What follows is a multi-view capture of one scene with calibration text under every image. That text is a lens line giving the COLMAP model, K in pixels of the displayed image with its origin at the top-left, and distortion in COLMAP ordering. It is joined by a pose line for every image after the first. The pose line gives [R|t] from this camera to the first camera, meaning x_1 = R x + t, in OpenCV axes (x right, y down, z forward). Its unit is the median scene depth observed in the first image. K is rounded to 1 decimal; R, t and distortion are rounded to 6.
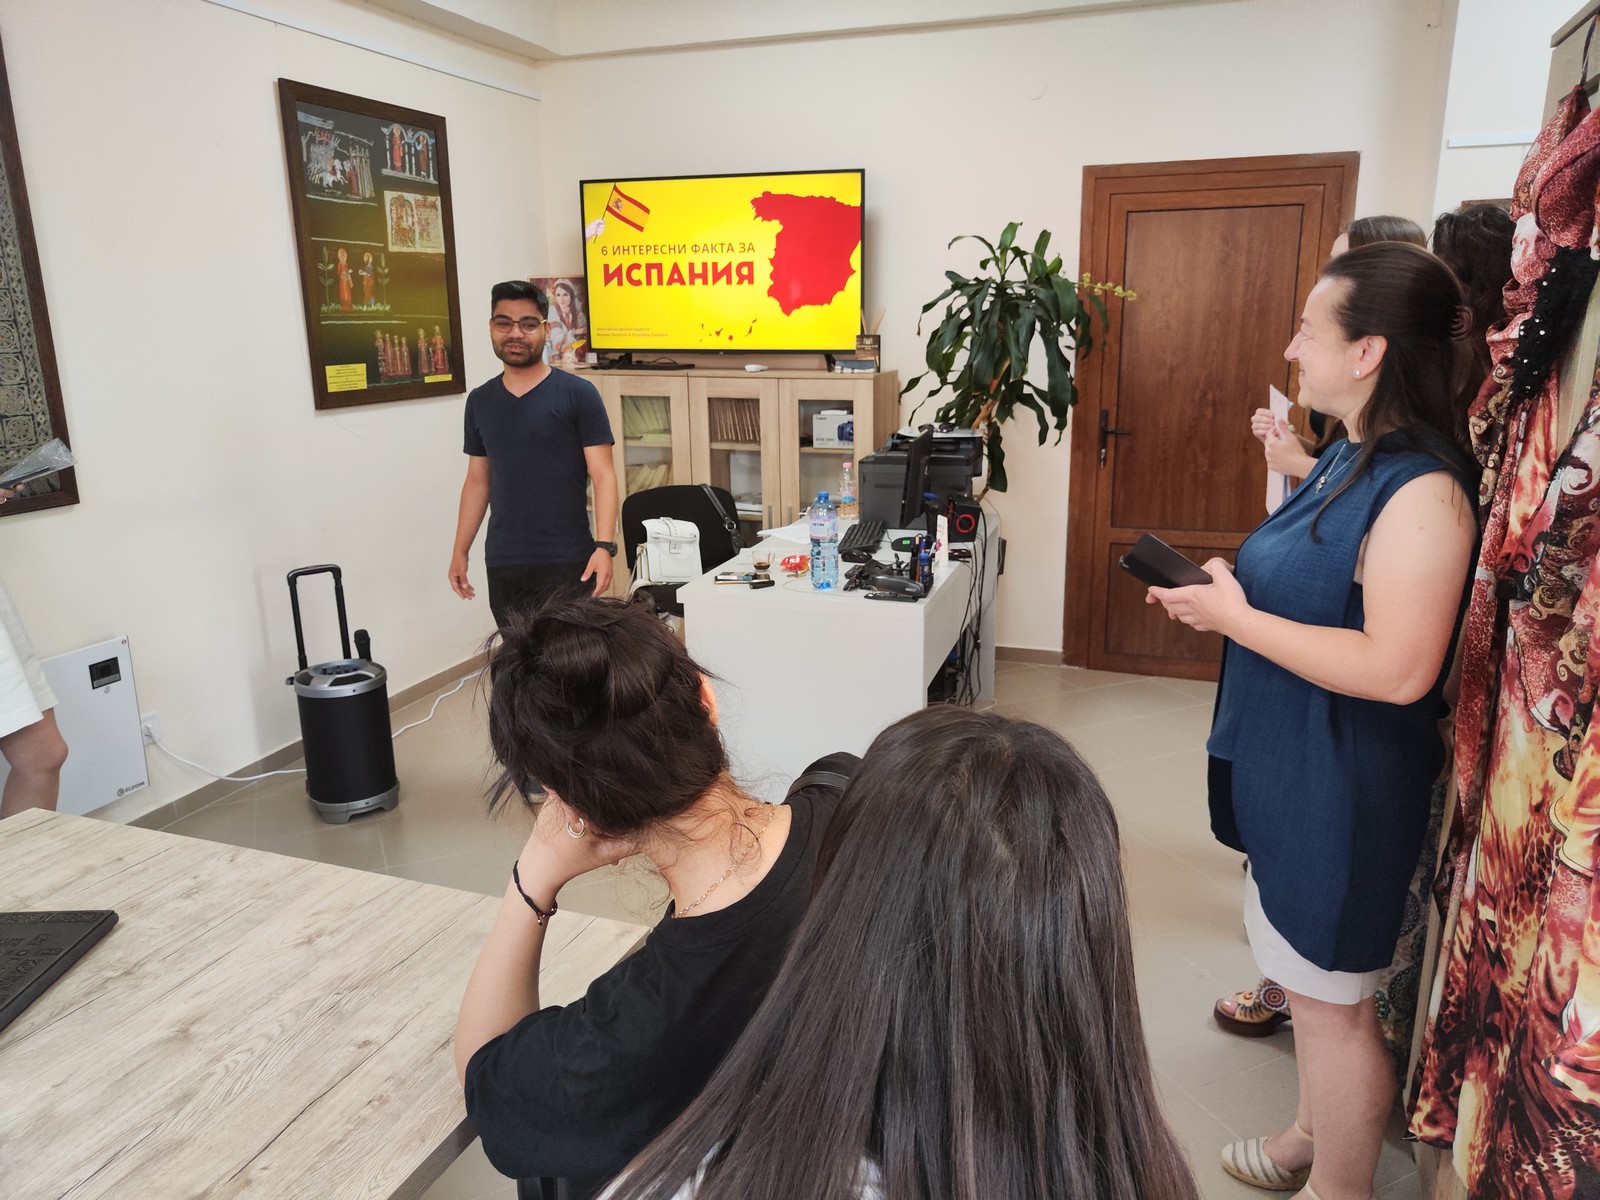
lens RADIAL K [[1116.9, 0, 812.5], [0, 1116.9, 598.6], [0, 0, 1]] dist [0.003082, -0.001944]
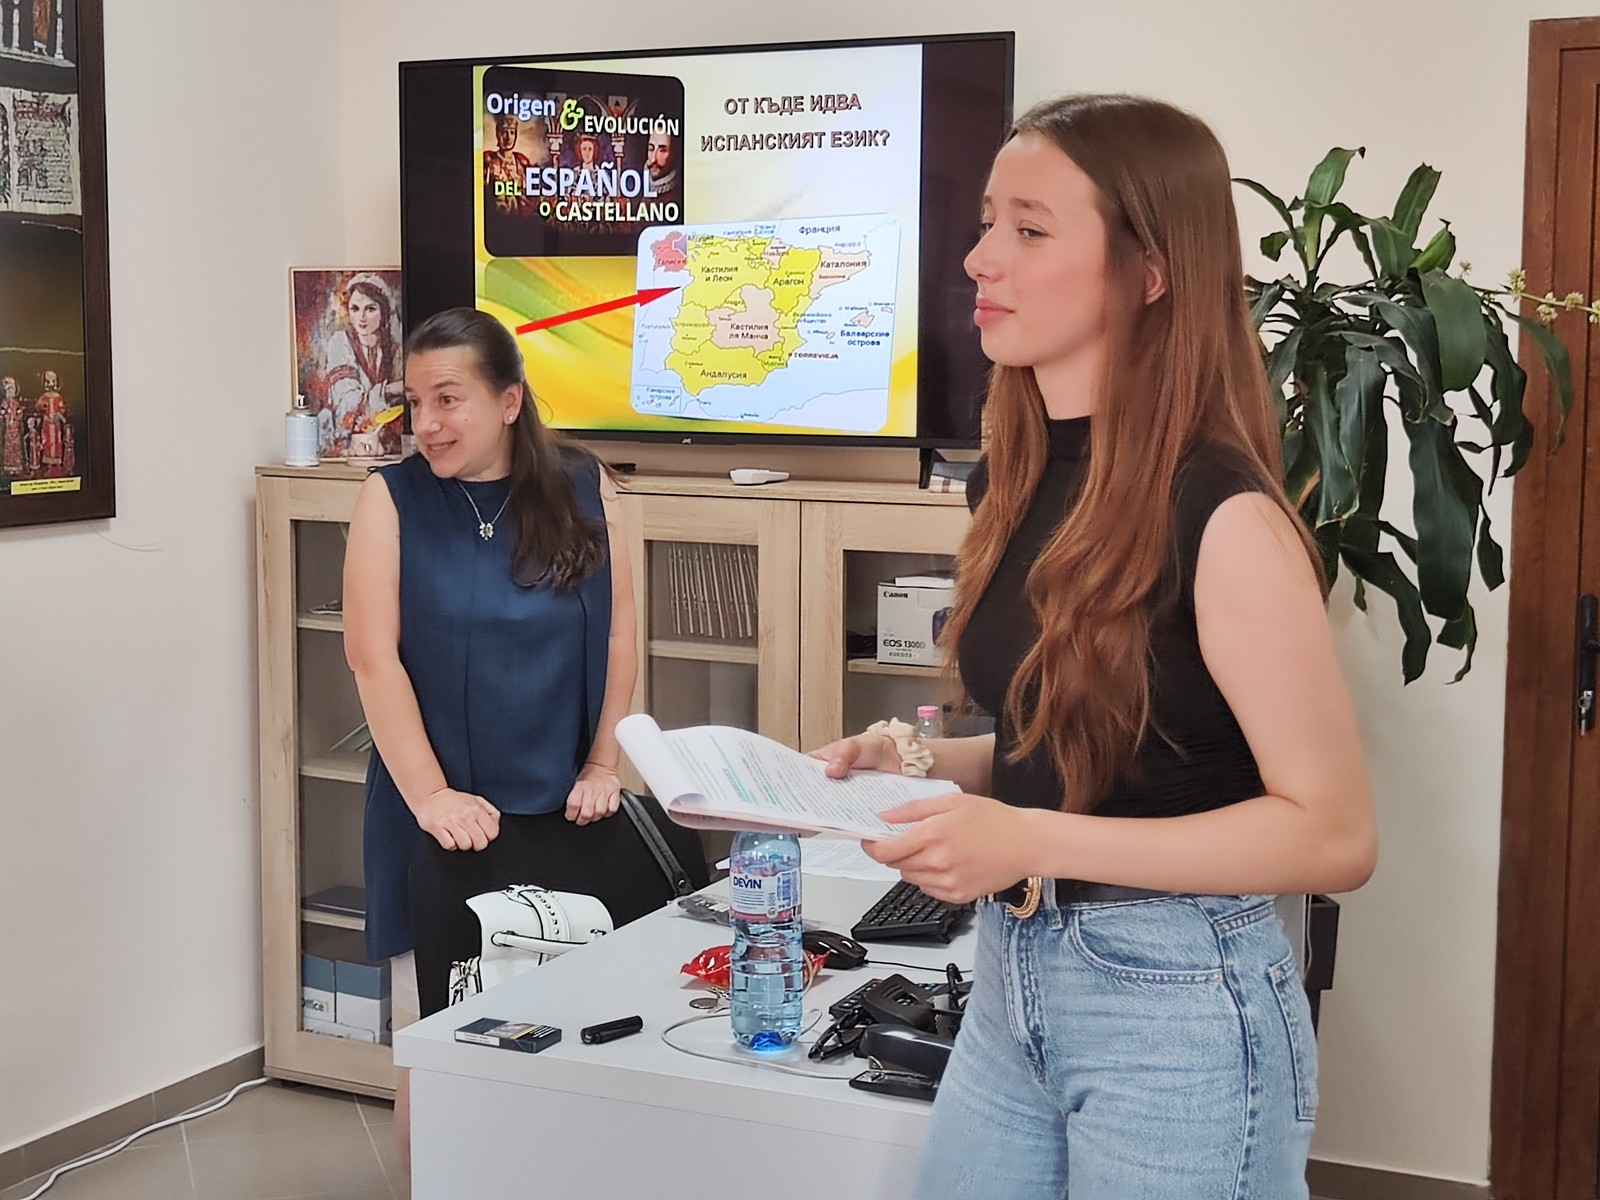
lens RADIAL K [[2328.4, 0, 800.0], [0, 2328.4, 600.0], [0, 0, 1]] dist [0.017454, -0.017228]
pose [[0.991678, 0.026027, -0.126083, 0.088664], [-0.043735, 0.989215, -0.139786, -0.037575], [0.121085, 0.144137, 0.982122, 0.137444]]
